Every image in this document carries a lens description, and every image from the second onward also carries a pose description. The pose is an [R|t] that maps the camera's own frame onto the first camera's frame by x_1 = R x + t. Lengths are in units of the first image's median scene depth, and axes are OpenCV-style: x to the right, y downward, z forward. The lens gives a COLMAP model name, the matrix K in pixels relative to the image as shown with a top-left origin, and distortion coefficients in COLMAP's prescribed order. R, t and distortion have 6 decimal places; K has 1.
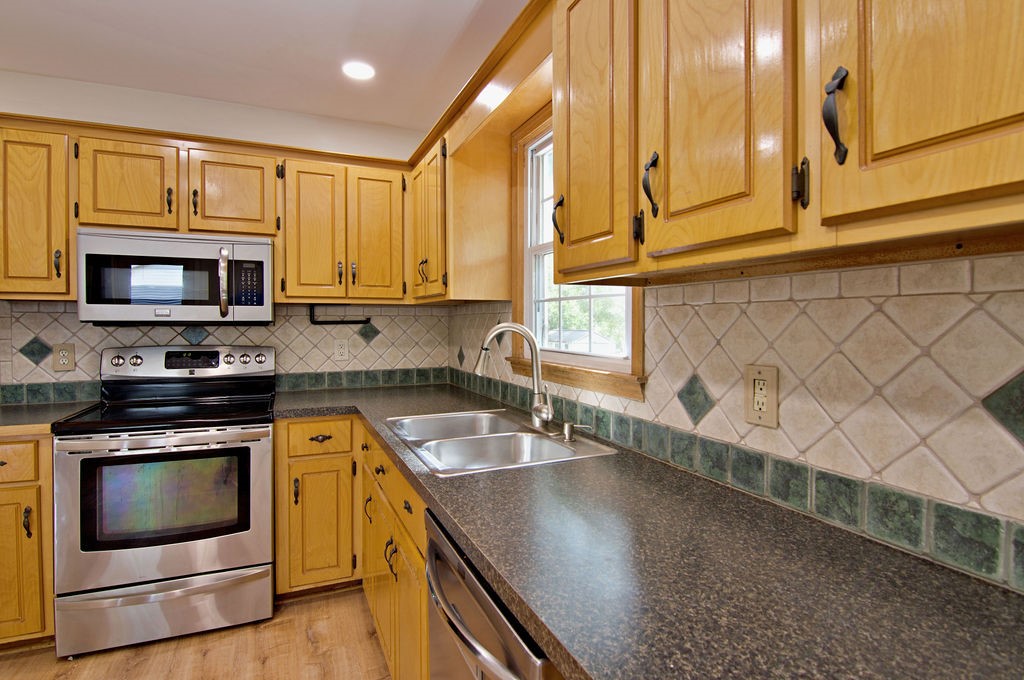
lens RADIAL K [[509.9, 0, 513.0], [0, 509.9, 329.5], [0, 0, 1]] dist [-0.016377, -0.002866]
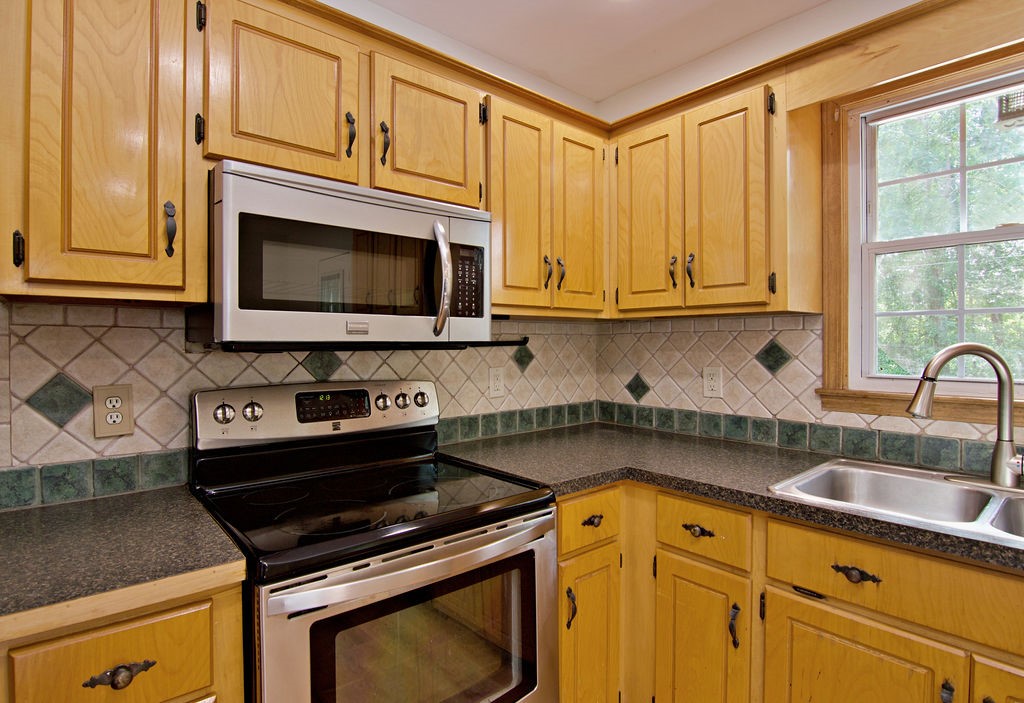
lens RADIAL K [[524.8, 0, 500.9], [0, 524.8, 347.2], [0, 0, 1]] dist [-0.014610, -0.004691]
pose [[0.962665, -0.005102, 0.270647, -0.678956], [0.007139, 0.999953, -0.006542, -0.005379], [-0.270601, 0.008230, 0.962656, 0.377763]]
